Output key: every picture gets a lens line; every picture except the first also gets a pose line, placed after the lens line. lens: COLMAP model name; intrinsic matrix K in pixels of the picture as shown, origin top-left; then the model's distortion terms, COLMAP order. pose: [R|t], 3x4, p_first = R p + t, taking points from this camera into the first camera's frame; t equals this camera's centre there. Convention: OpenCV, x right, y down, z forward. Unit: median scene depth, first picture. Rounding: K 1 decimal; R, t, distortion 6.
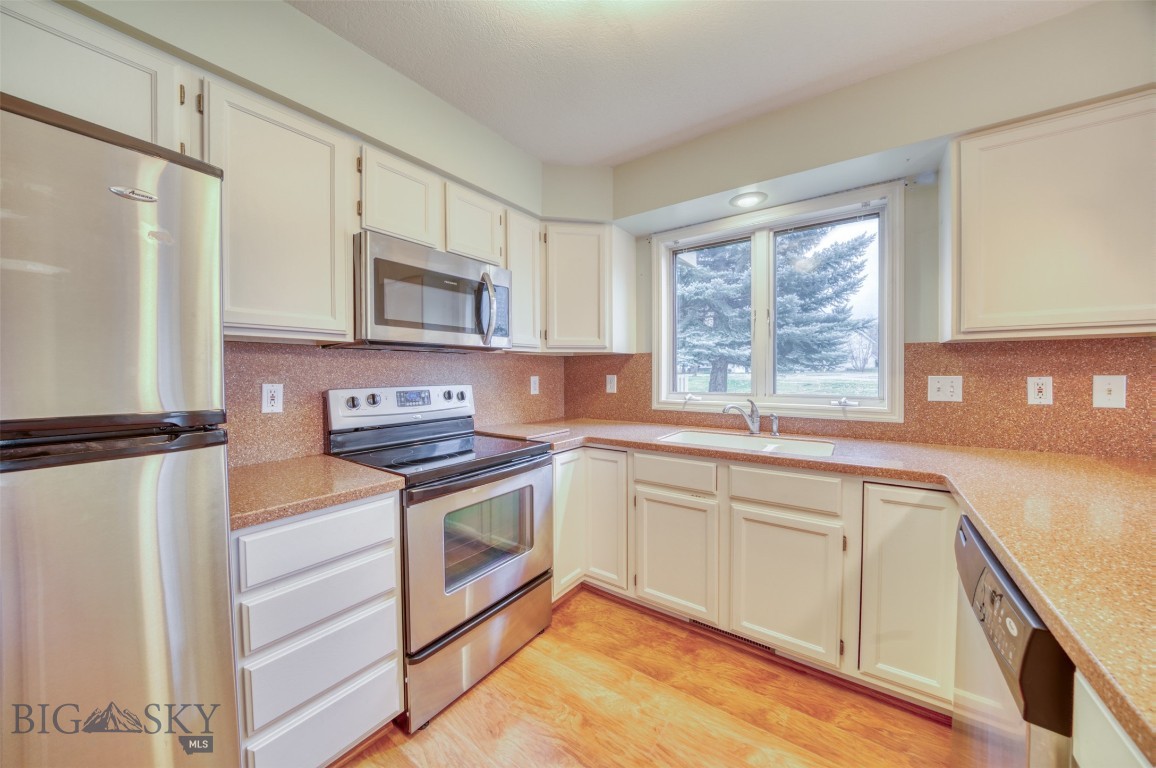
lens RADIAL K [[396.2, 0, 575.9], [0, 396.2, 379.5], [0, 0, 1]] dist [-0.018191, 0.000047]
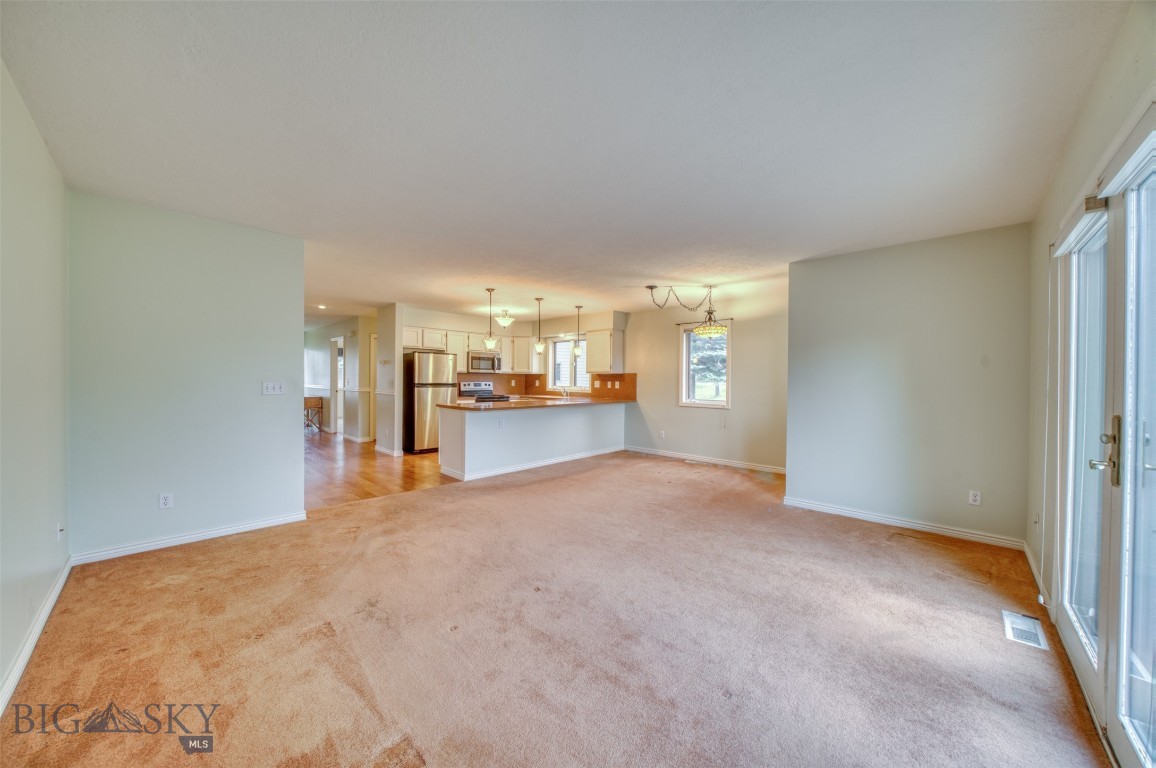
lens RADIAL K [[406.5, 0, 575.4], [0, 406.5, 380.3], [0, 0, 1]] dist [-0.017367, 0.000188]
pose [[0.990645, 0.015787, -0.135545, 1.169465], [-0.017913, 0.999735, -0.014477, 0.042020], [0.135280, 0.016770, 0.990665, -3.044469]]
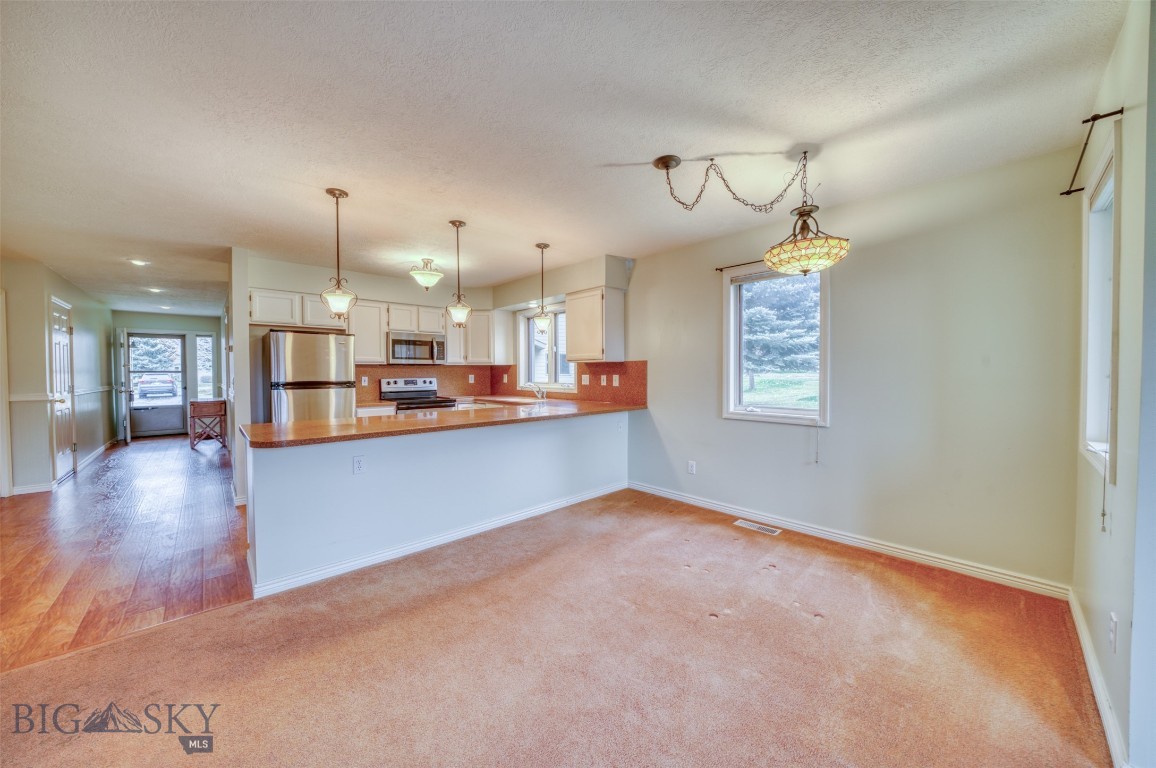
lens RADIAL K [[406.5, 0, 575.4], [0, 406.5, 380.3], [0, 0, 1]] dist [-0.017367, 0.000188]
pose [[0.981161, 0.006079, -0.193098, 1.262859], [-0.005438, 0.999978, 0.003849, 0.014542], [0.193117, -0.002726, 0.981172, -1.555754]]
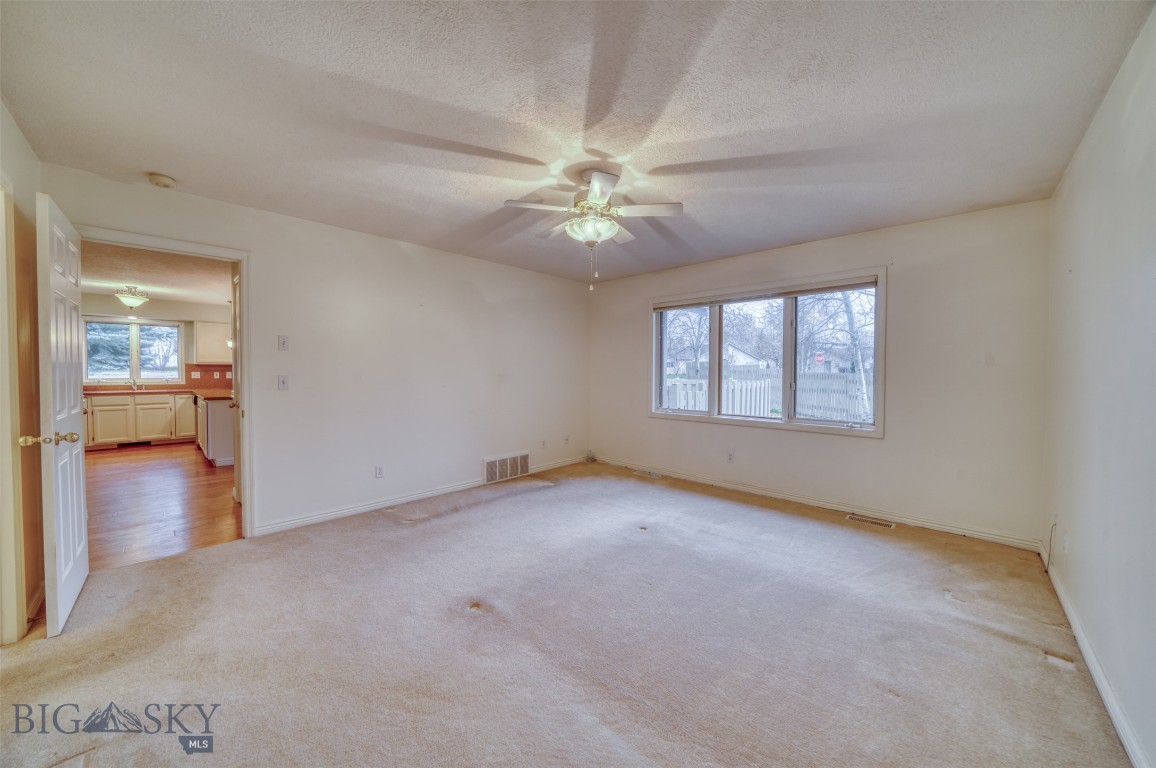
lens RADIAL K [[406.5, 0, 575.4], [0, 406.5, 380.3], [0, 0, 1]] dist [-0.017367, 0.000188]
pose [[0.136789, -0.018781, 0.990422, -2.418466], [0.015325, 0.999741, 0.016841, 0.062182], [-0.990482, 0.012875, 0.137042, -3.186848]]
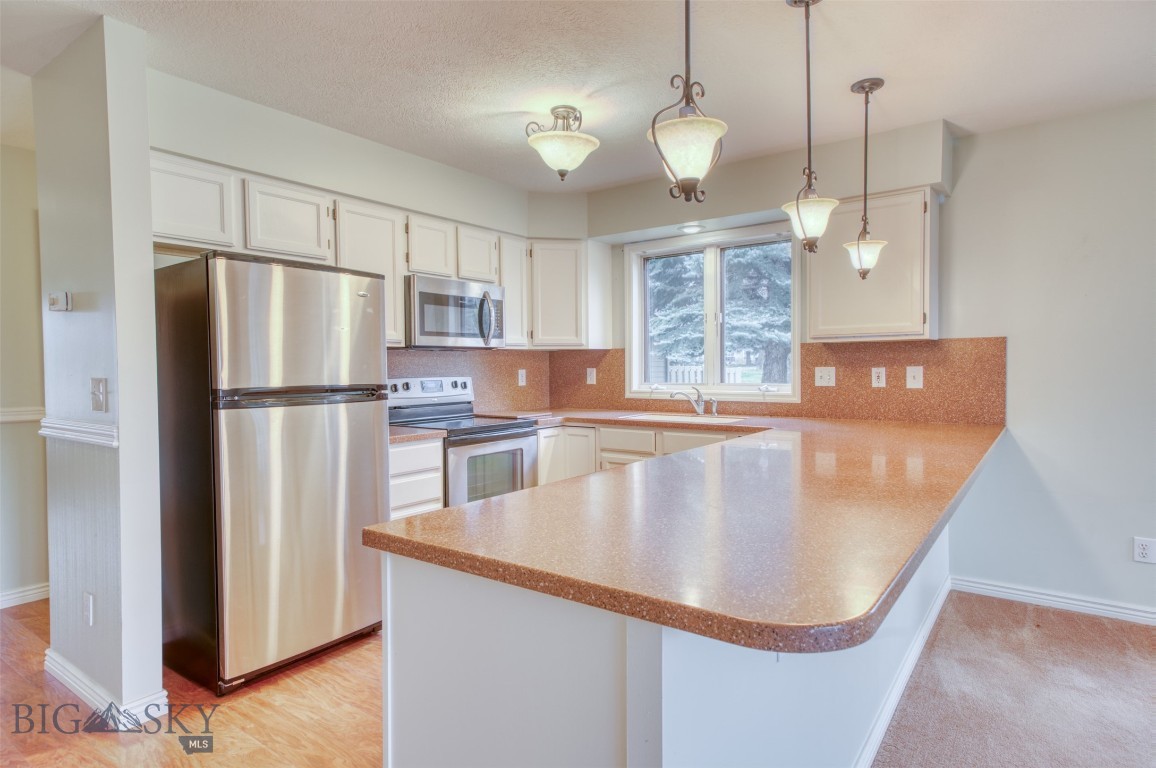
lens RADIAL K [[638.5, 0, 574.6], [0, 638.5, 378.8], [0, 0, 1]] dist [0.025794, -0.000050]
pose [[0.999942, -0.004122, -0.009972, 0.085790], [0.004152, 0.999987, 0.003005, 0.018015], [0.009959, -0.003047, 0.999946, -1.107239]]
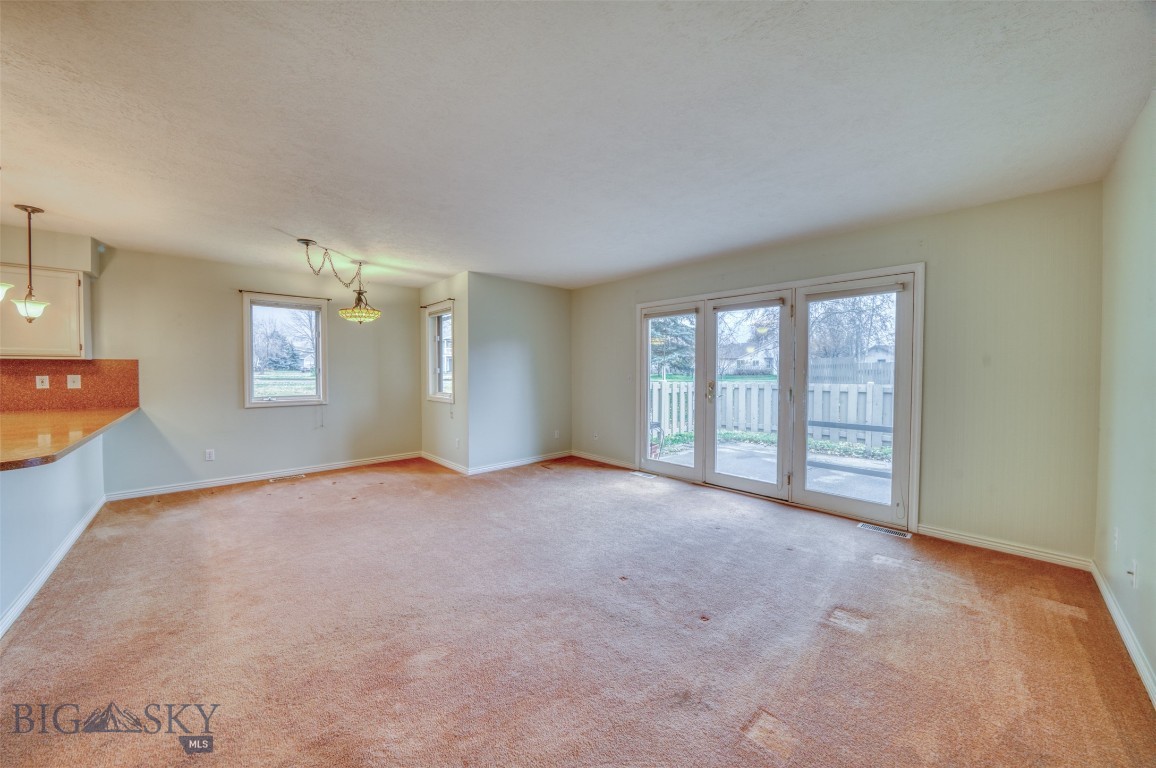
lens RADIAL K [[405.5, 0, 581.5], [0, 405.5, 382.3], [0, 0, 1]] dist [-0.033640, 0.005348]
pose [[0.178314, -0.019306, 0.983784, -0.339877], [0.014467, 0.999751, 0.016997, 0.029741], [-0.983867, 0.011201, 0.178549, -1.946143]]
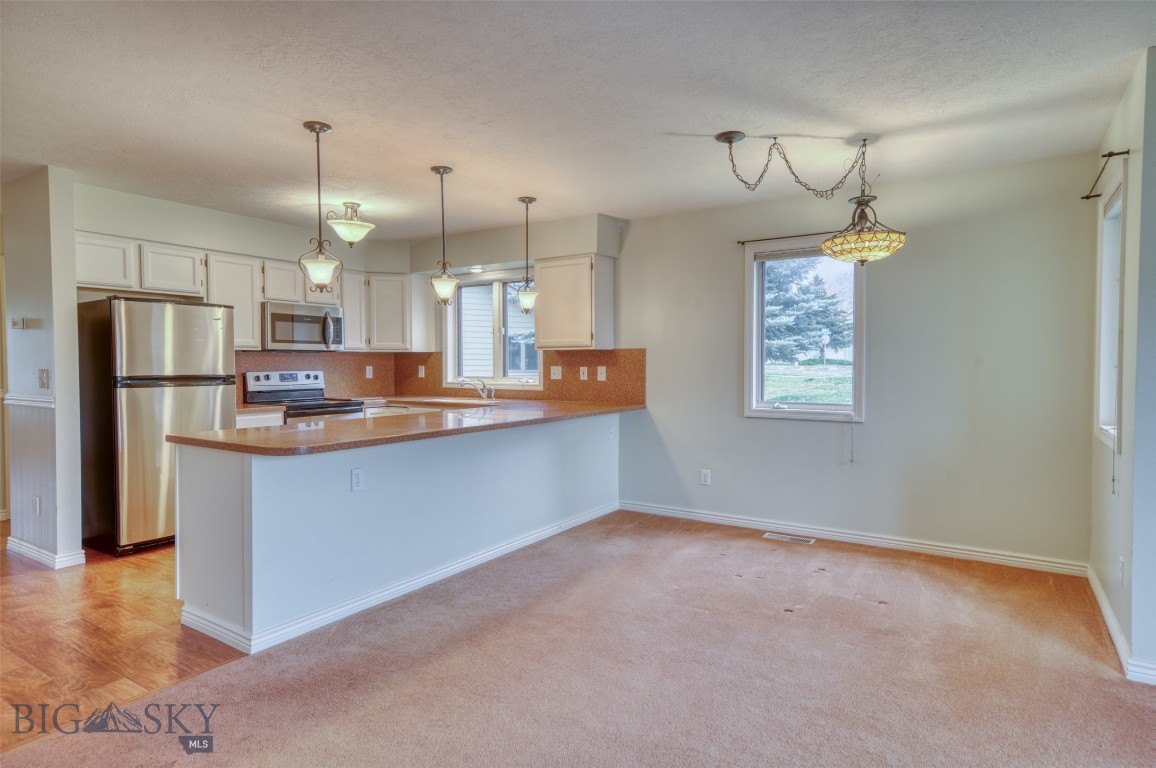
lens RADIAL K [[638.5, 0, 574.6], [0, 638.5, 378.8], [0, 0, 1]] dist [0.025794, -0.000050]
pose [[0.998975, 0.003130, 0.045157, 0.796007], [-0.003463, 0.999967, 0.007290, 0.026347], [-0.045132, -0.007439, 0.998953, -2.068775]]
